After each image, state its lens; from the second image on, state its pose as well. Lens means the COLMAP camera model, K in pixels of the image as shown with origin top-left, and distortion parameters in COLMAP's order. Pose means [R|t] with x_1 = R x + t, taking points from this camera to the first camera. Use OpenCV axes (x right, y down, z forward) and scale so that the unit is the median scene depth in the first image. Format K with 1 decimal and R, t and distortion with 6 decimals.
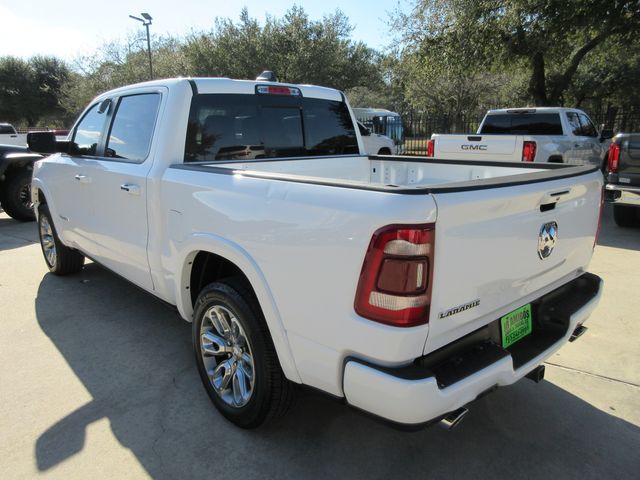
lens RADIAL K [[488.5, 0, 322.7], [0, 488.5, 240.5], [0, 0, 1]] dist [0.002842, -0.002396]
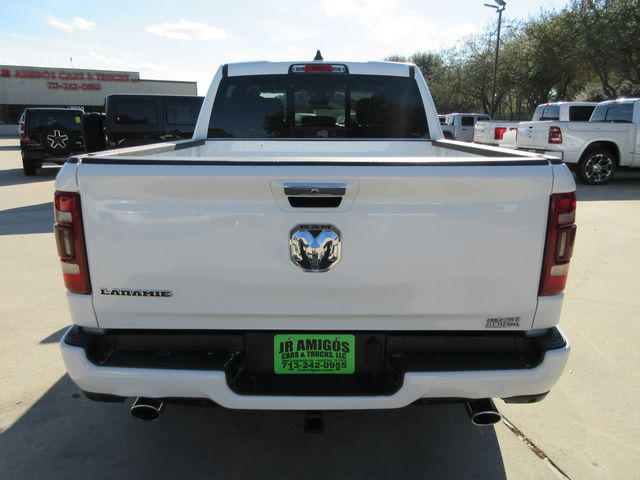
lens RADIAL K [[488.5, 0, 321.8], [0, 488.5, 239.3], [0, 0, 1]] dist [0.002842, -0.002396]
pose [[0.731979, 0.161689, -0.661864, 0.571231], [-0.150465, 0.985810, 0.074422, -0.041474], [0.664505, 0.045112, 0.745921, 0.270524]]
